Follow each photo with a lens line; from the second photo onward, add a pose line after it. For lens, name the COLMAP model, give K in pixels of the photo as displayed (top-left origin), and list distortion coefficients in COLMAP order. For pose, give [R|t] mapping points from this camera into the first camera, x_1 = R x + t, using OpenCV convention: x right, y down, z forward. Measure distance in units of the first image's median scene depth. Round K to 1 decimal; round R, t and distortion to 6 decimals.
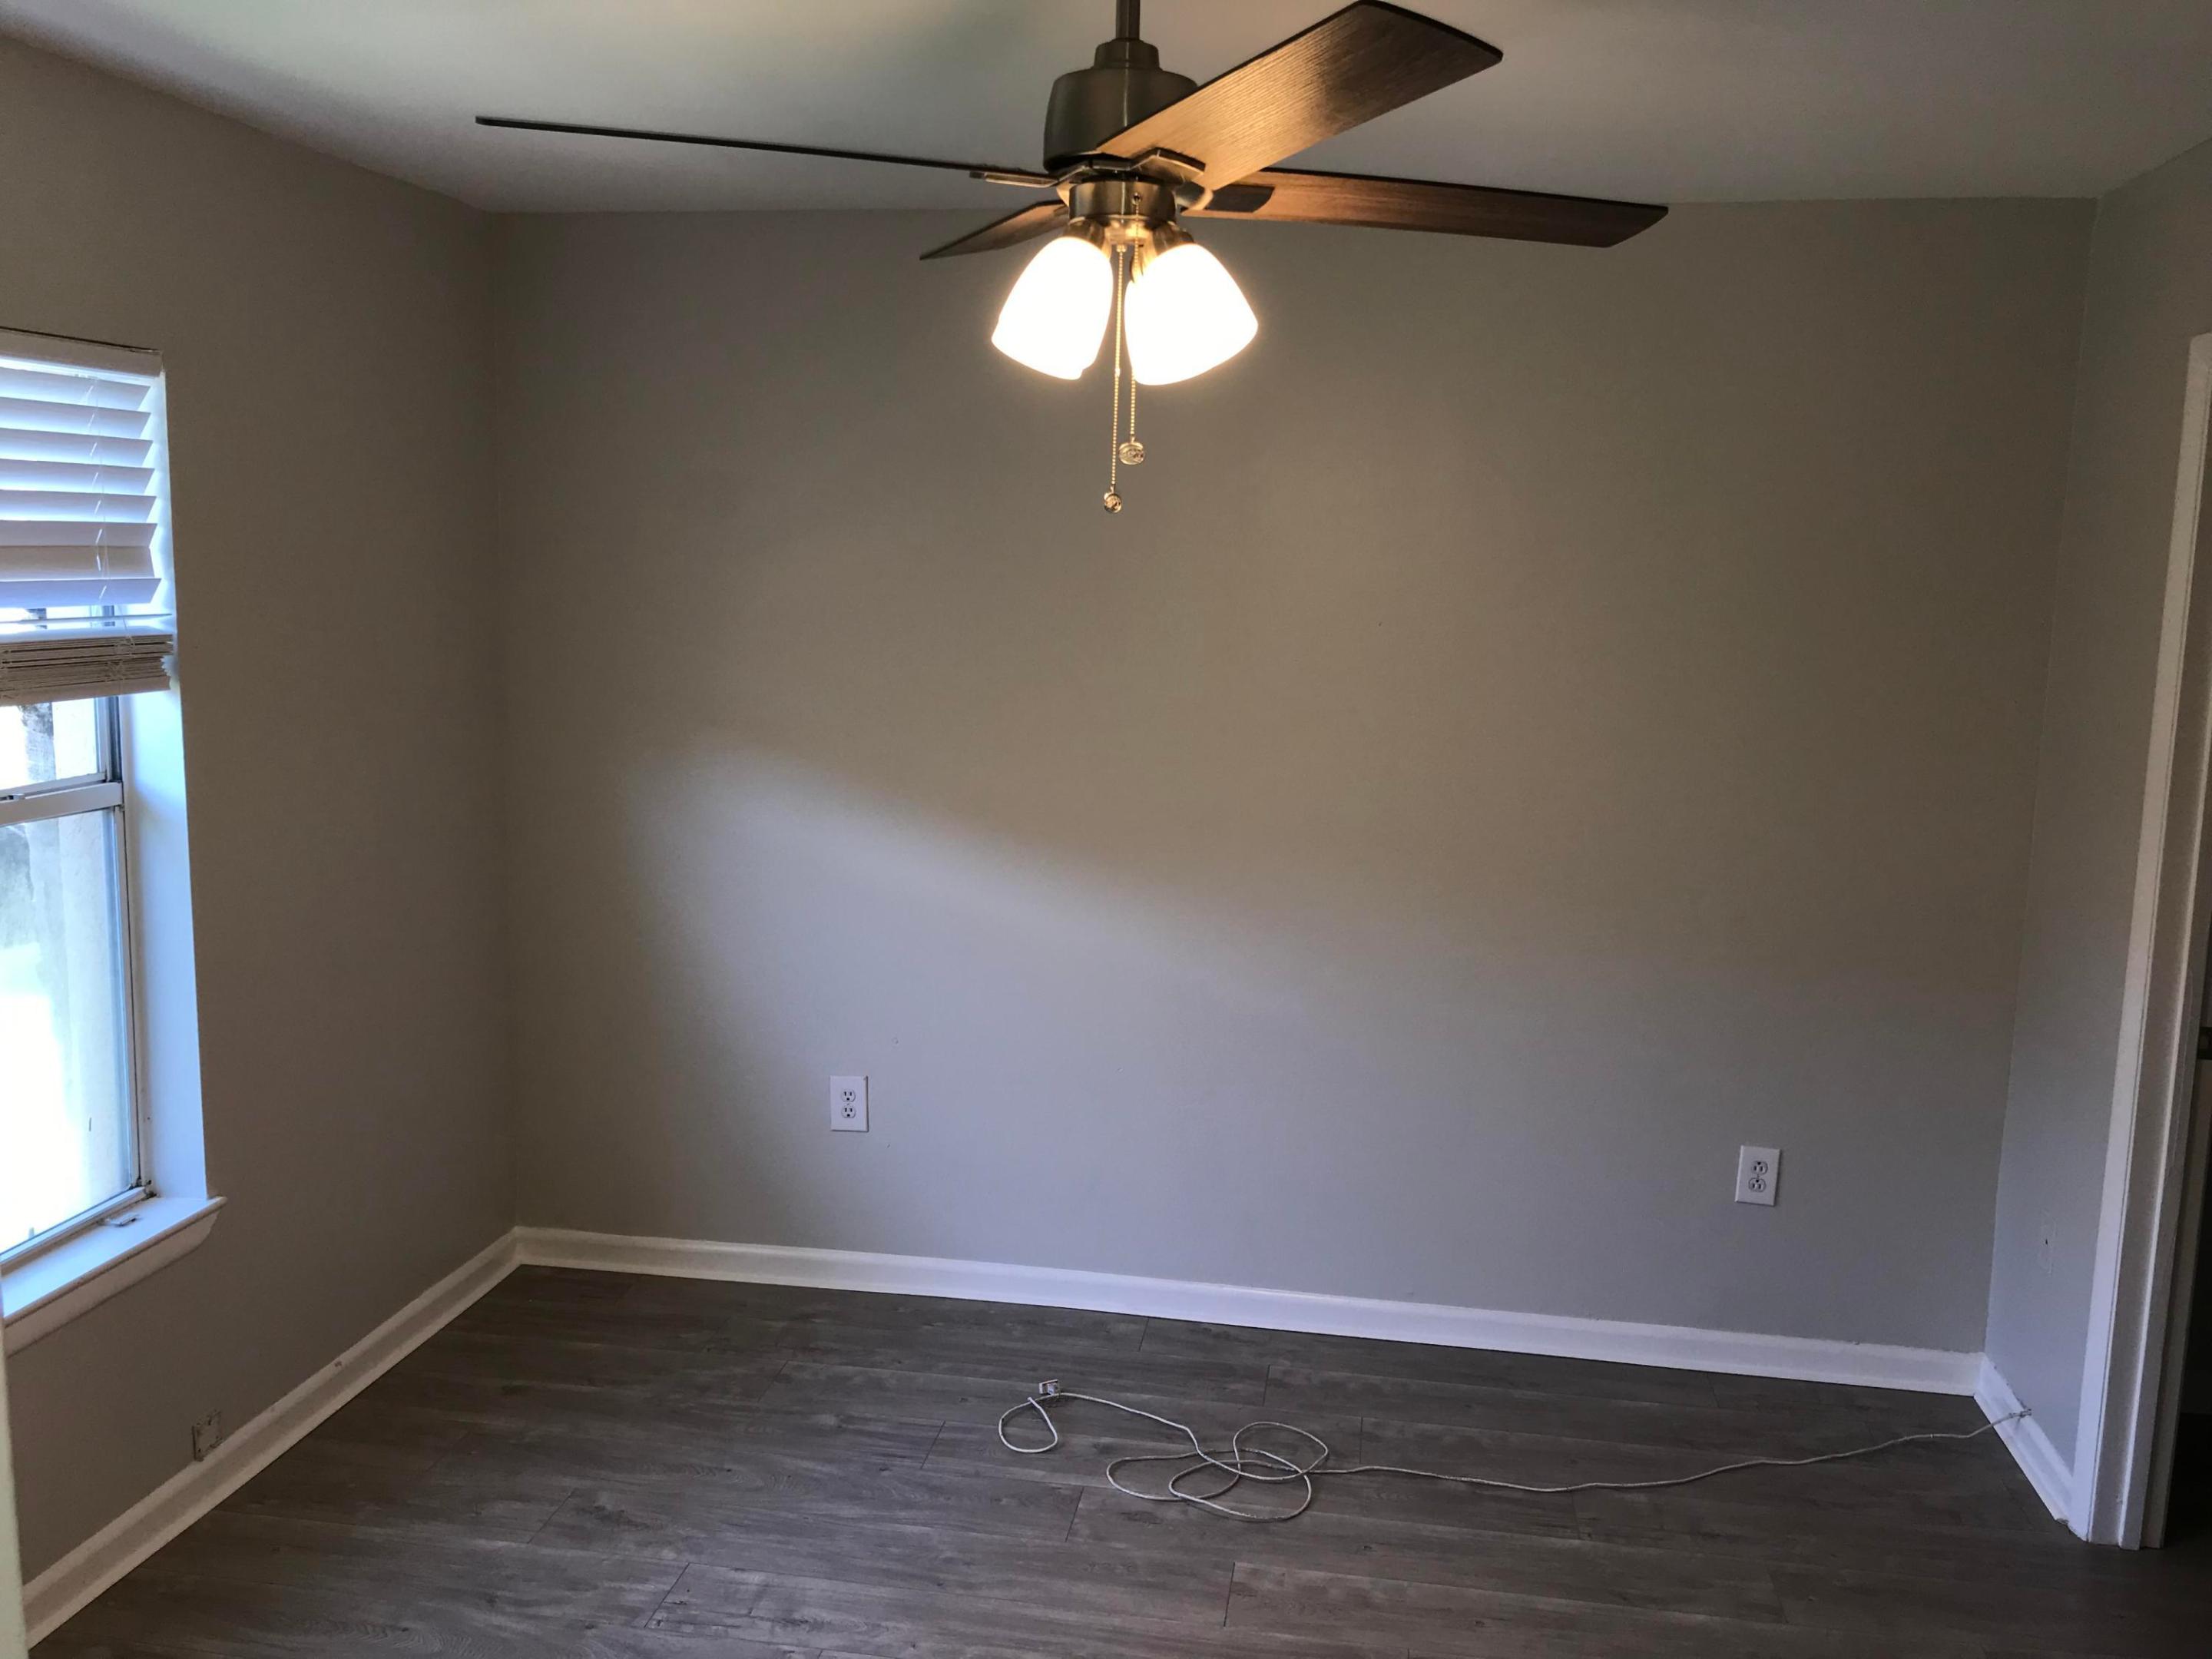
lens RADIAL K [[1796.2, 0, 1108.8], [0, 1796.2, 839.2], [0, 0, 1]] dist [-0.039460, 0.002026]
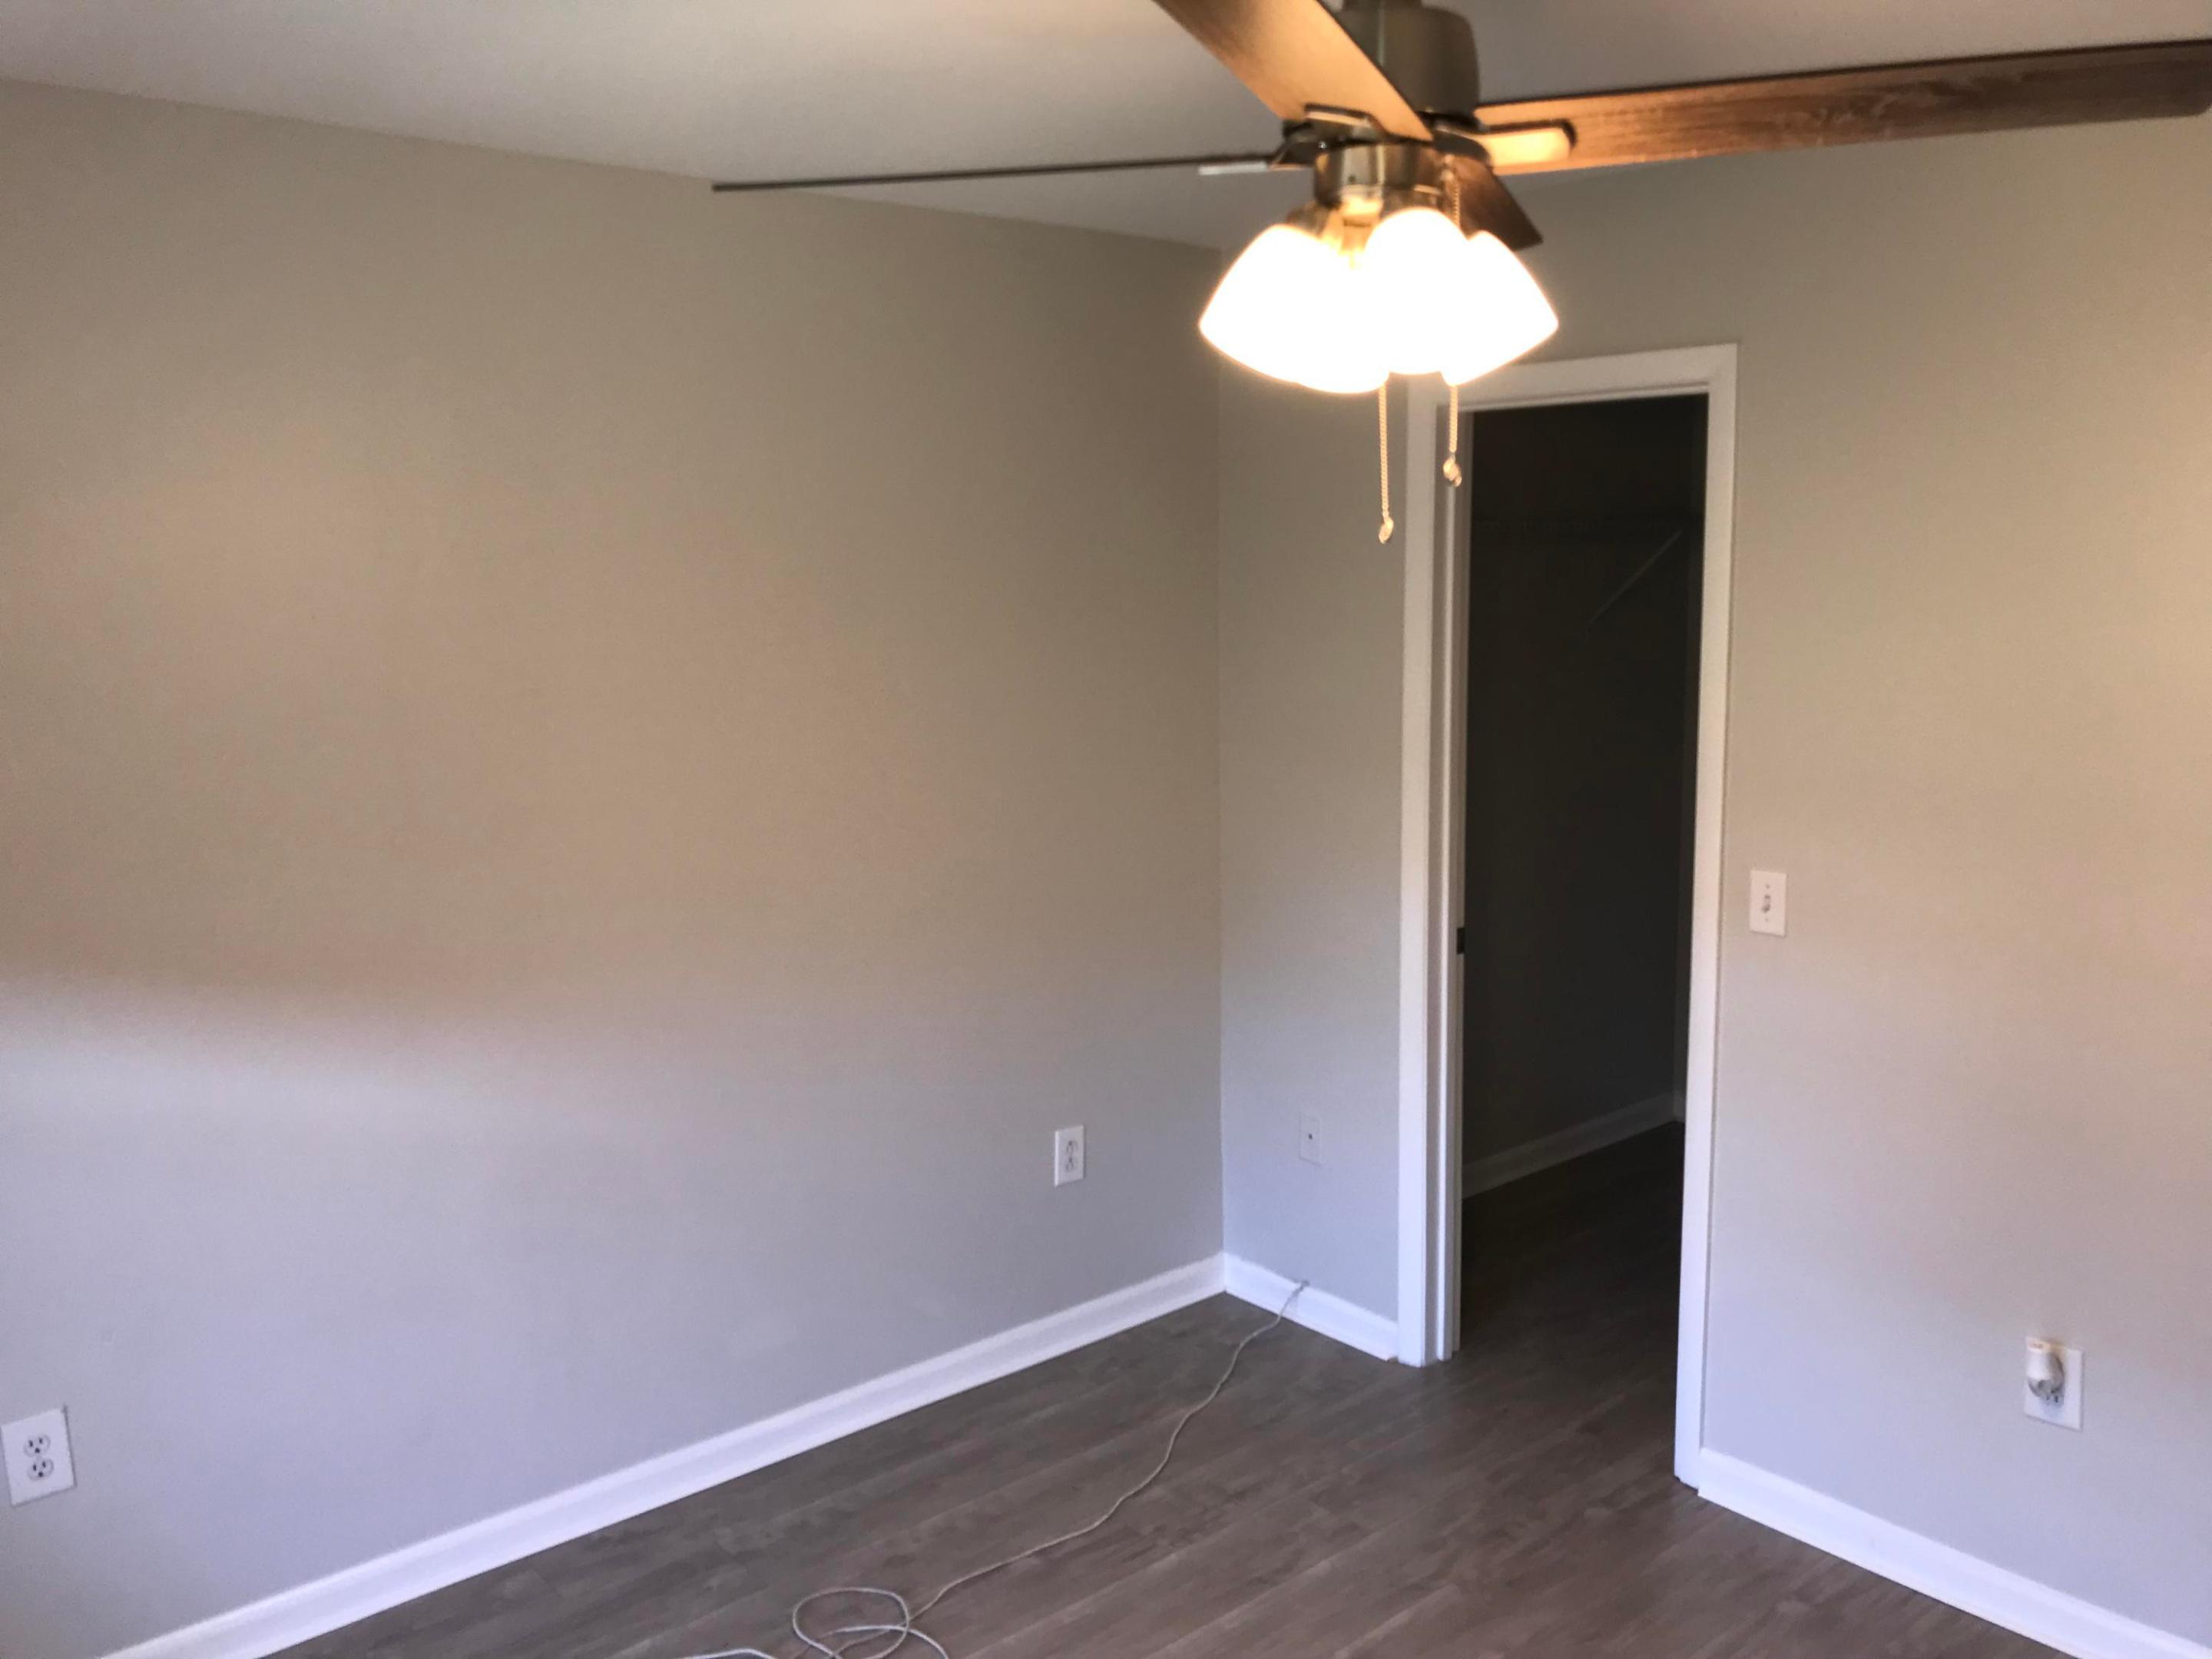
lens RADIAL K [[1776.5, 0, 1107.7], [0, 1776.5, 816.6], [0, 0, 1]] dist [0.009074, 0.004032]
pose [[0.652606, -0.147545, 0.743193, -0.370650], [0.160188, 0.985553, 0.054997, -0.061189], [-0.740571, 0.083159, 0.666813, 0.279330]]
